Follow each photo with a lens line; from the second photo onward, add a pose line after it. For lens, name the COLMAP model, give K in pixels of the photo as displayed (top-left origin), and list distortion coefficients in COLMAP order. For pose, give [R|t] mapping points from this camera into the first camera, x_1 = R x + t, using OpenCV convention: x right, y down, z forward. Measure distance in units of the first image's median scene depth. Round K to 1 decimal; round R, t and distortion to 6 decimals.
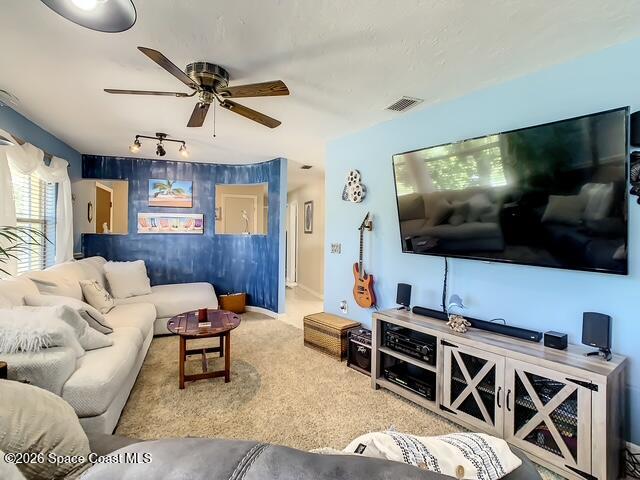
lens RADIAL K [[329.9, 0, 320.0], [0, 329.9, 240.0], [0, 0, 1]] dist [-0.001011, -0.000308]
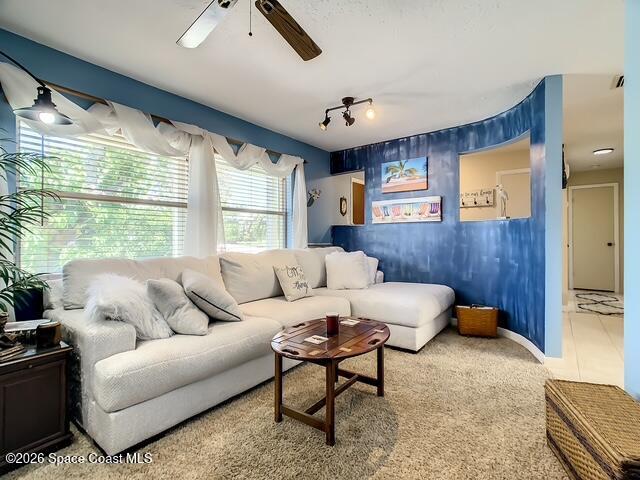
lens RADIAL K [[310.9, 0, 320.0], [0, 310.9, 240.0], [0, 0, 1]] dist [-0.022321, -0.000337]
pose [[0.534779, -0.003380, -0.844985, 0.109341], [-0.007145, 0.999938, -0.008522, 0.033367], [0.844962, 0.010594, 0.534722, 0.385776]]
